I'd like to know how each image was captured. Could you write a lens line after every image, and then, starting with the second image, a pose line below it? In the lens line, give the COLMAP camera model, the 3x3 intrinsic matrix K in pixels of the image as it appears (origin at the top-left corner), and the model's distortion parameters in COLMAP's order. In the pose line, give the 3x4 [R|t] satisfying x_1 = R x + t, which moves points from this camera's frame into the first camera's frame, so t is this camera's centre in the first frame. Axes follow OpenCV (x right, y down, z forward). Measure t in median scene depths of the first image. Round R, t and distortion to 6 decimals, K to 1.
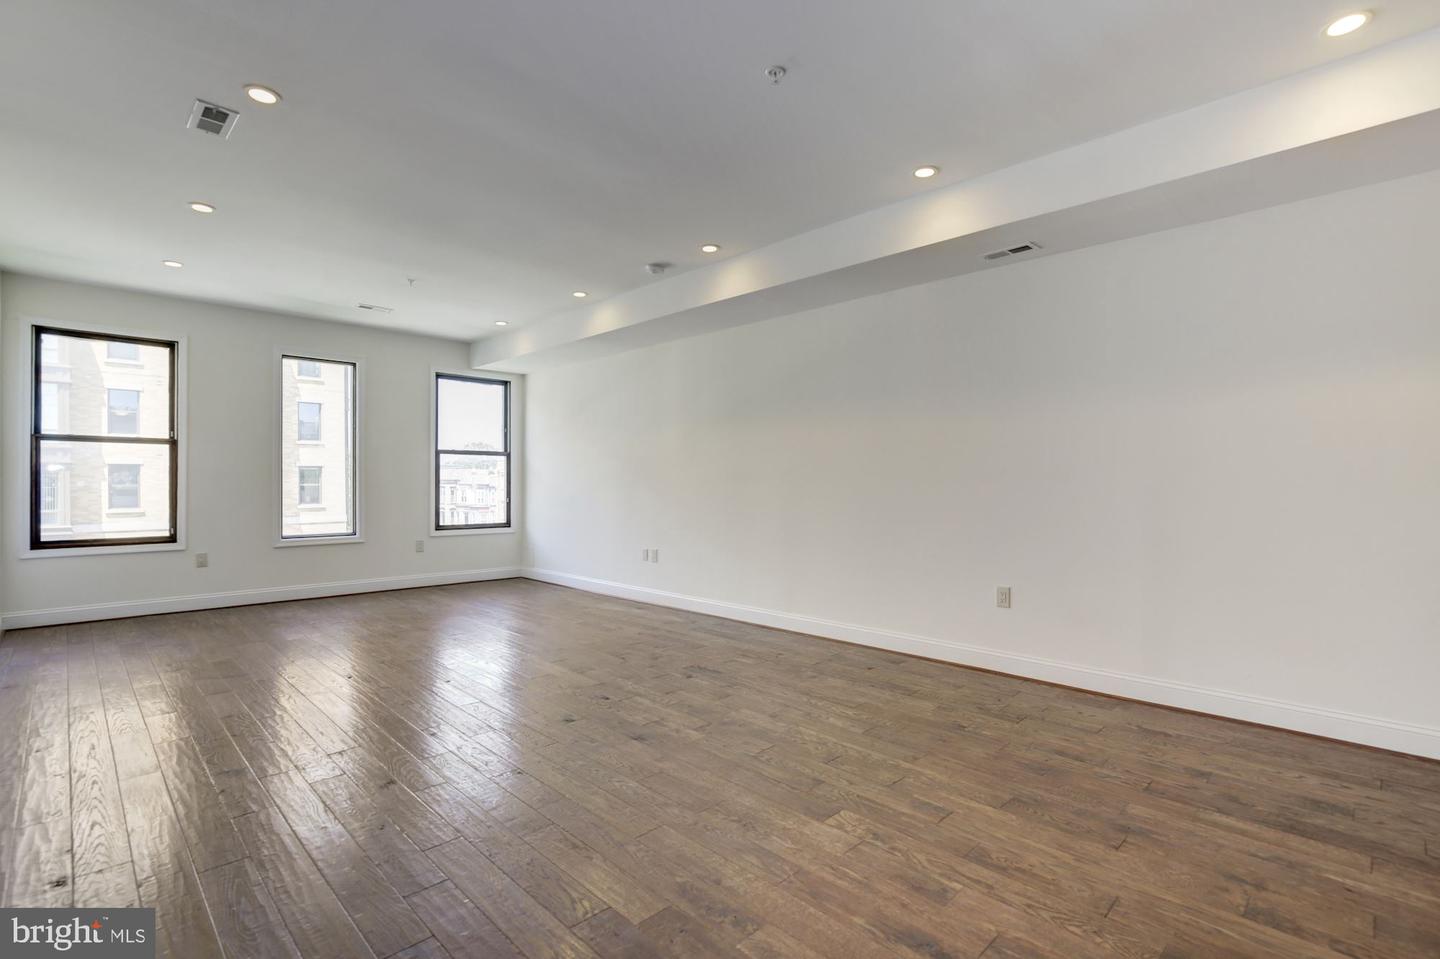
lens RADIAL K [[659.5, 0, 723.1], [0, 659.5, 489.0], [0, 0, 1]] dist [-0.009844, 0.000711]
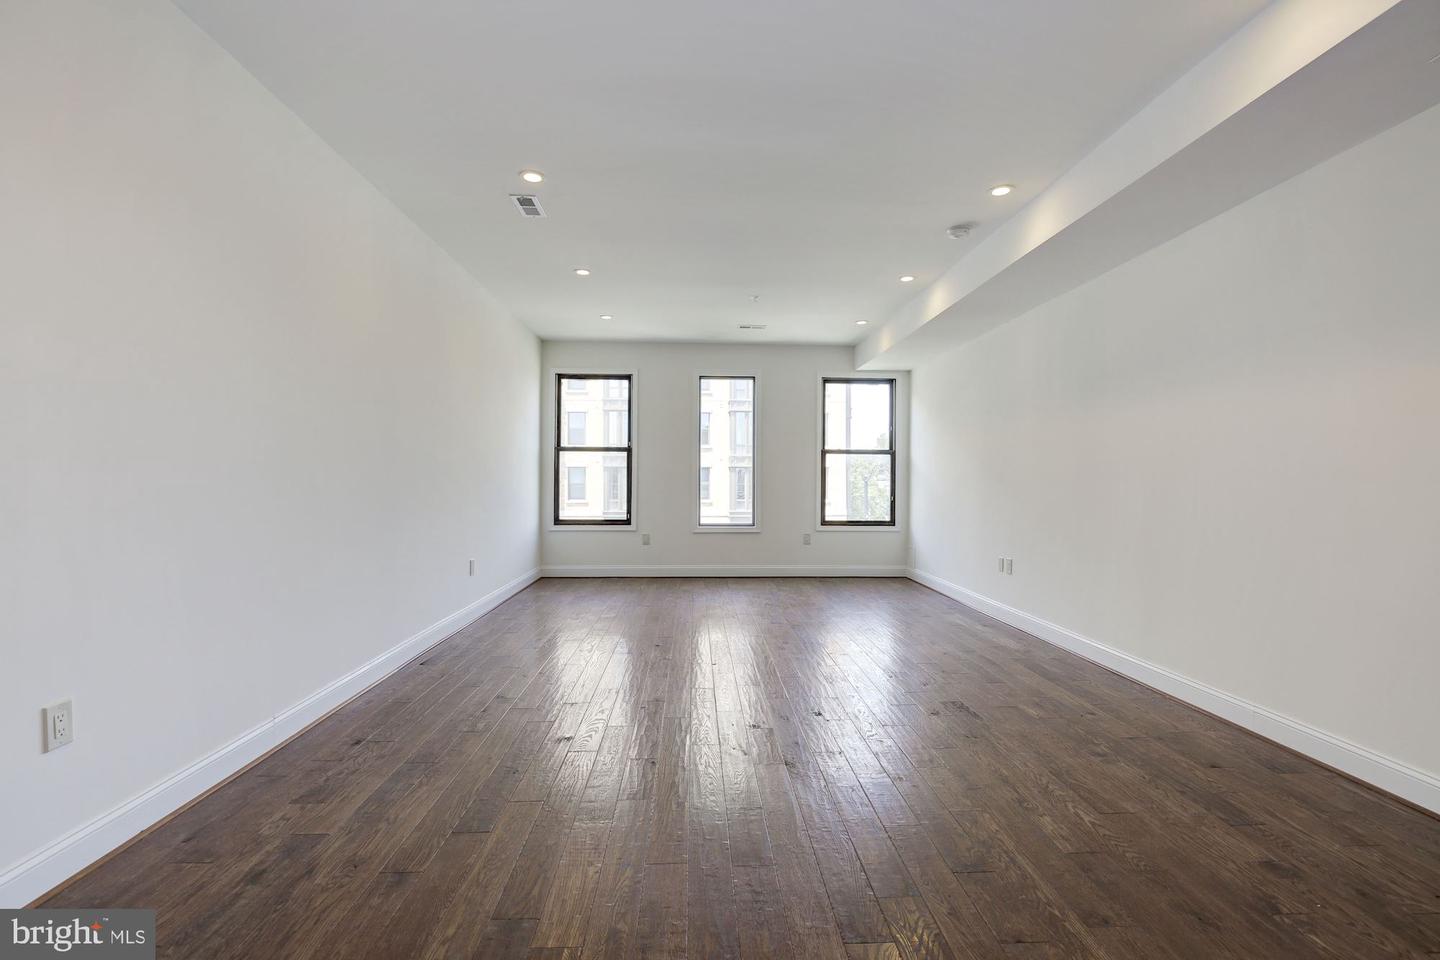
lens RADIAL K [[651.6, 0, 720.0], [0, 651.6, 480.0], [0, 0, 1]] dist [-0.005203, 0.000397]
pose [[0.749397, 0.000861, -0.662121, 0.170951], [-0.009332, 0.999914, -0.009262, 0.000856], [0.662055, 0.013120, 0.749340, 0.119752]]
